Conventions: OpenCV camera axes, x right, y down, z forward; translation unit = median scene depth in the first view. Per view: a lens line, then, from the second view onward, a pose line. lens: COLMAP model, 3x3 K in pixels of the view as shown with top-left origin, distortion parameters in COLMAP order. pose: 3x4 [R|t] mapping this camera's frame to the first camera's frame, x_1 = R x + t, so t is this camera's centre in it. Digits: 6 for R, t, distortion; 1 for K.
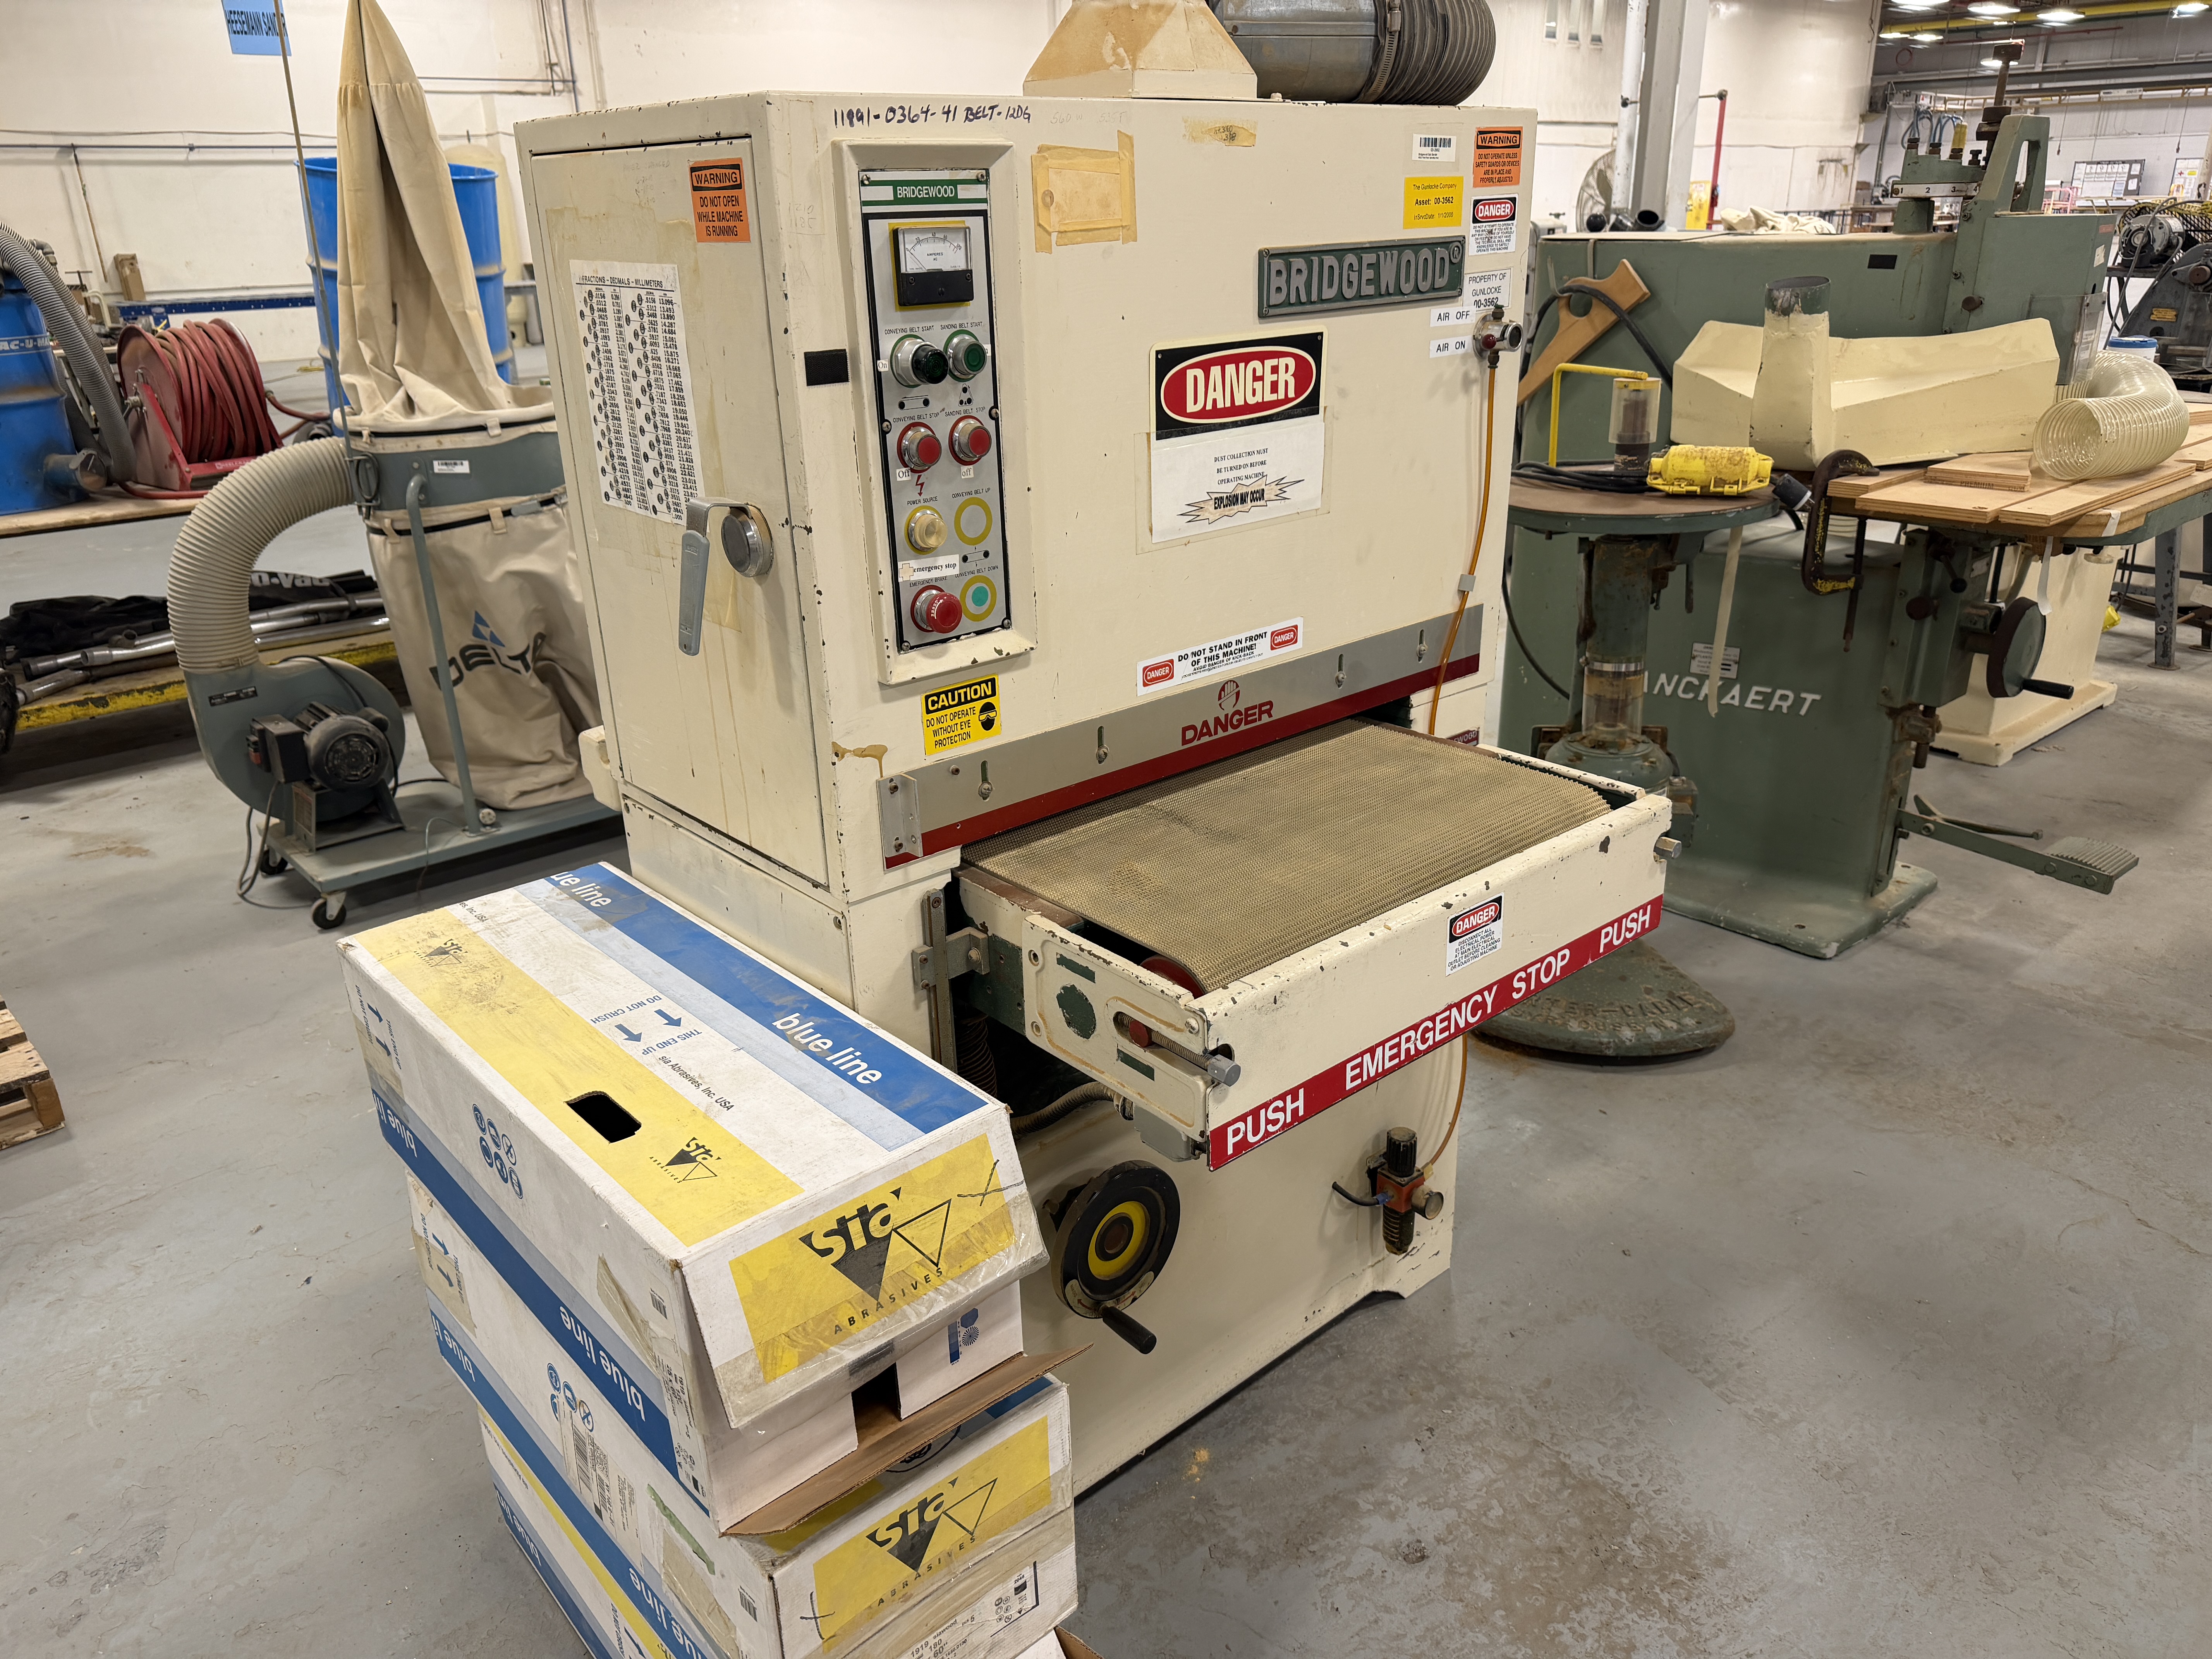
lens RADIAL K [[1585.5, 0, 1107.9], [0, 1585.5, 797.6], [0, 0, 1]] dist [0.008236, 0.001216]
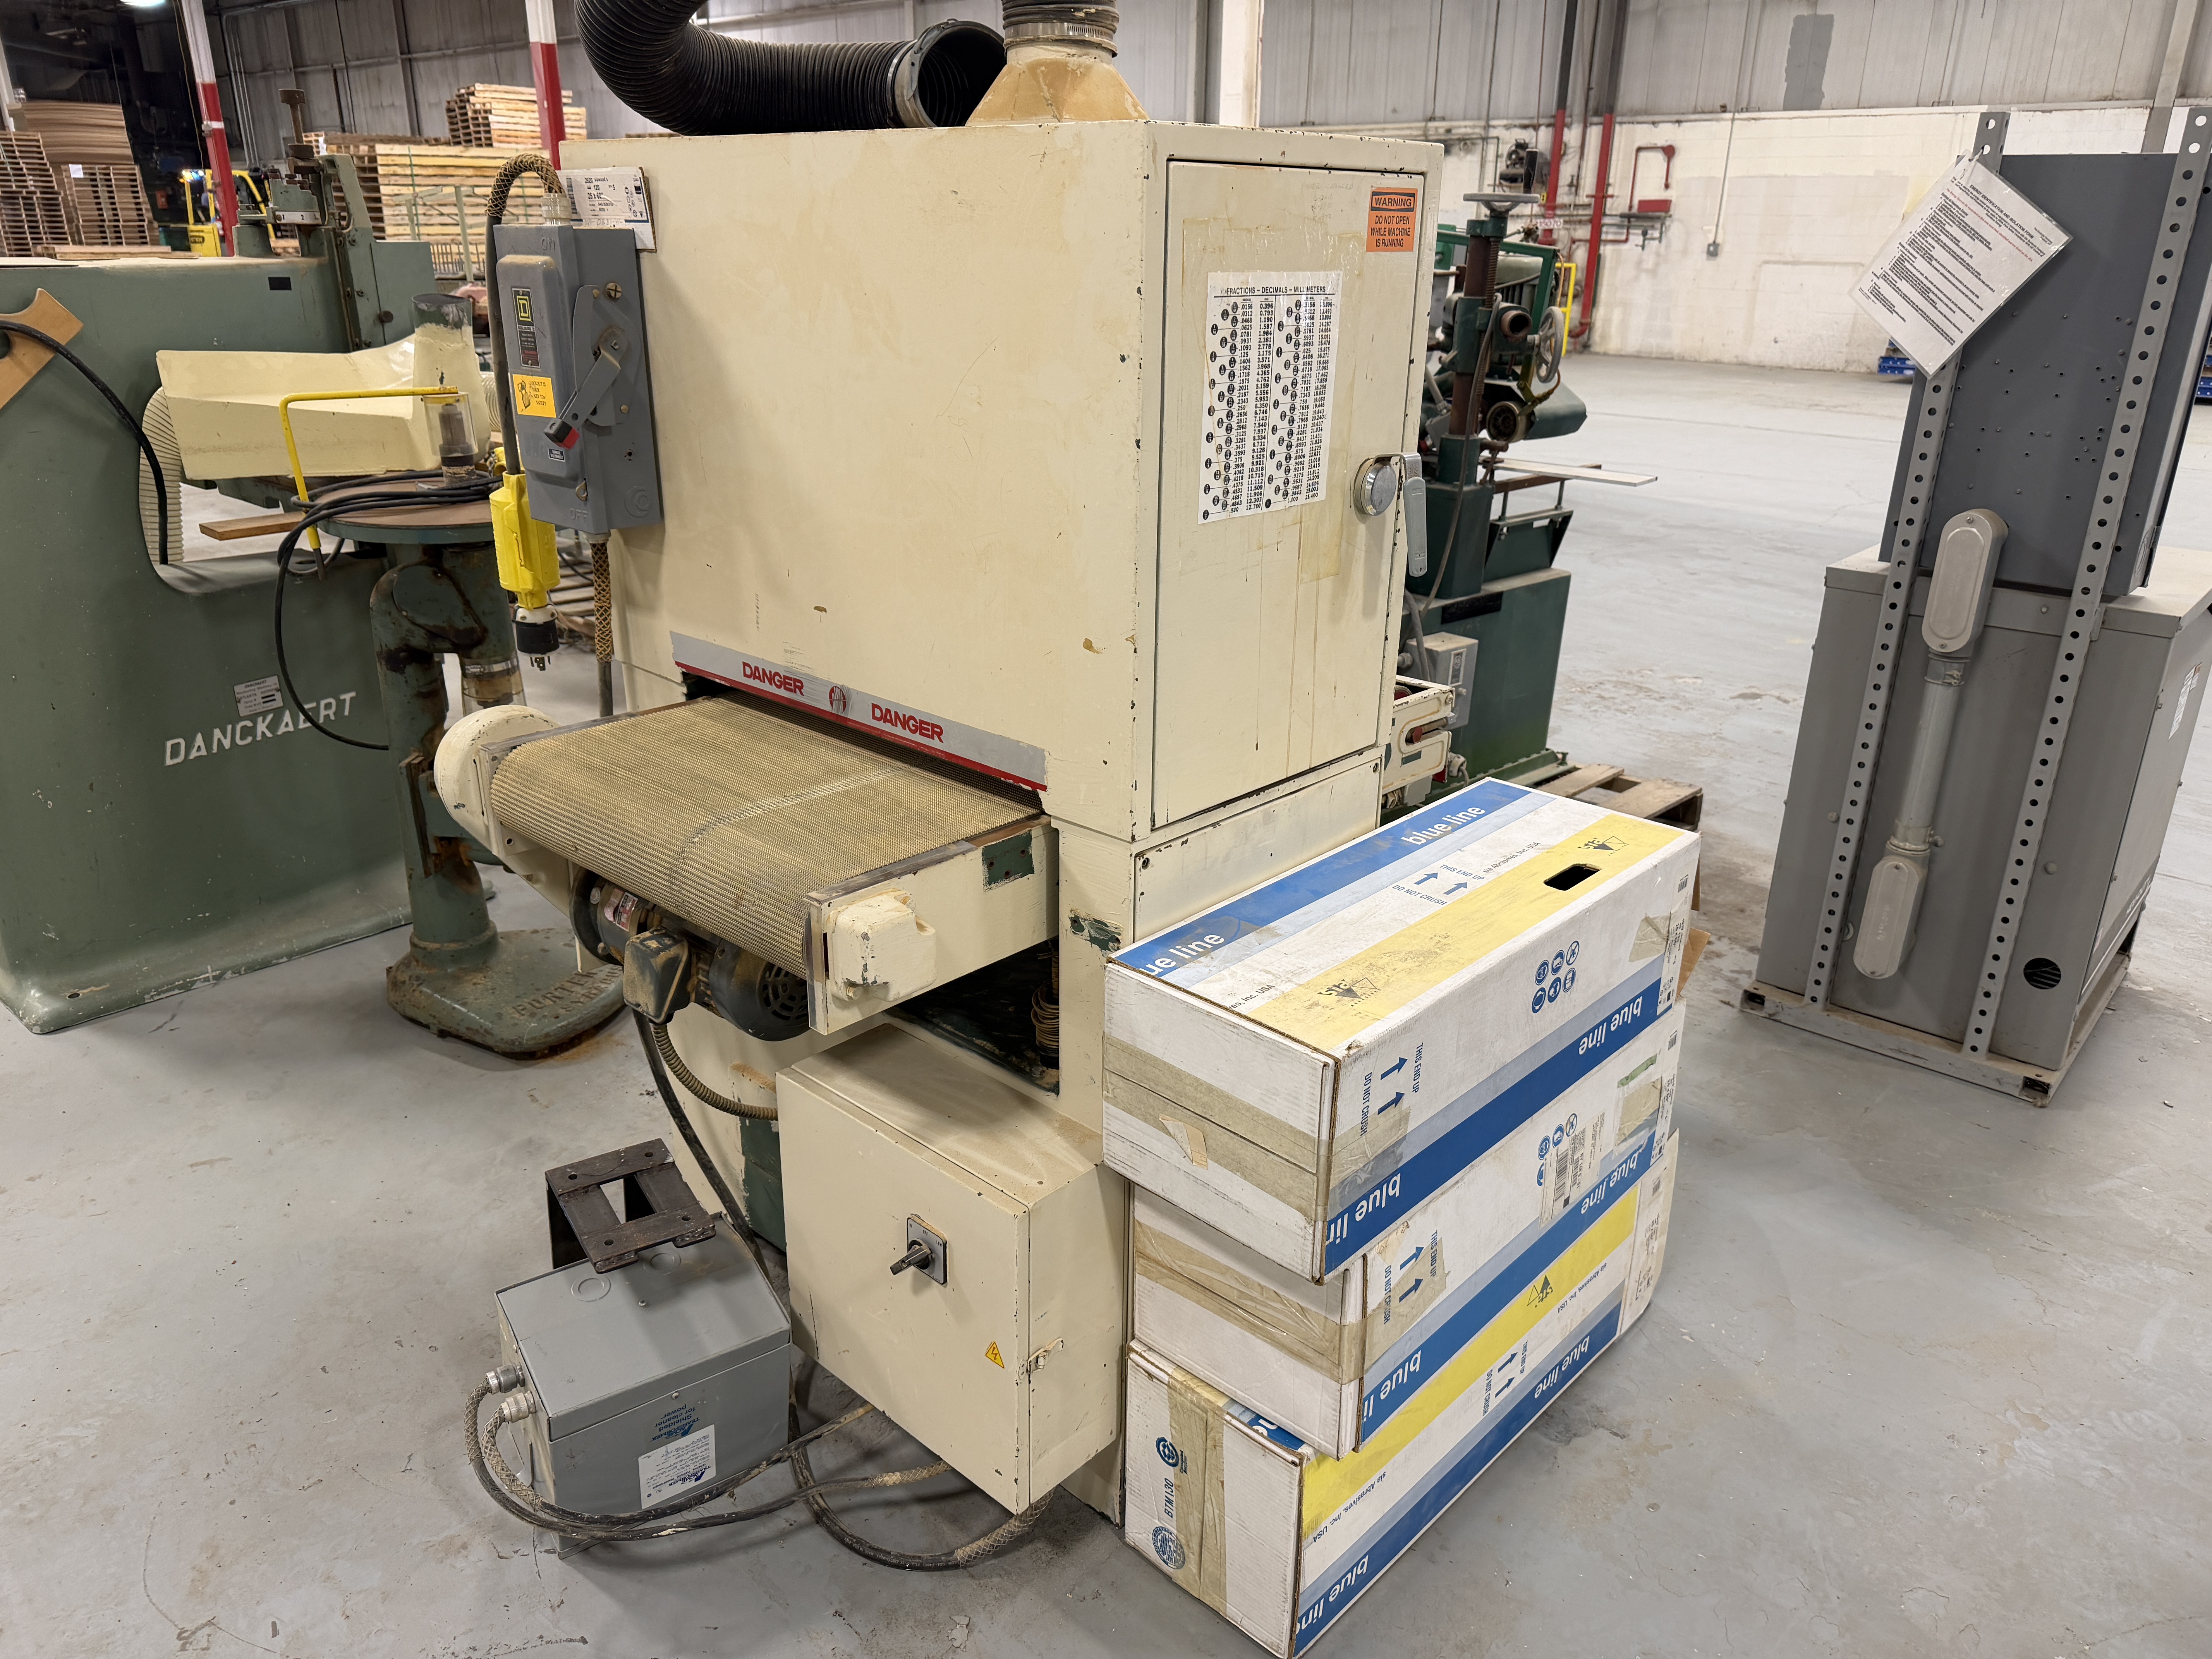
lens RADIAL K [[1569.2, 0, 1110.2], [0, 1569.2, 831.1], [0, 0, 1]] dist [0.030016, -0.039158]
pose [[-0.093970, -0.340112, 0.935678, -1.400383], [0.338891, 0.872784, 0.351285, -0.412503], [-0.936121, 0.350104, 0.033246, 1.182360]]
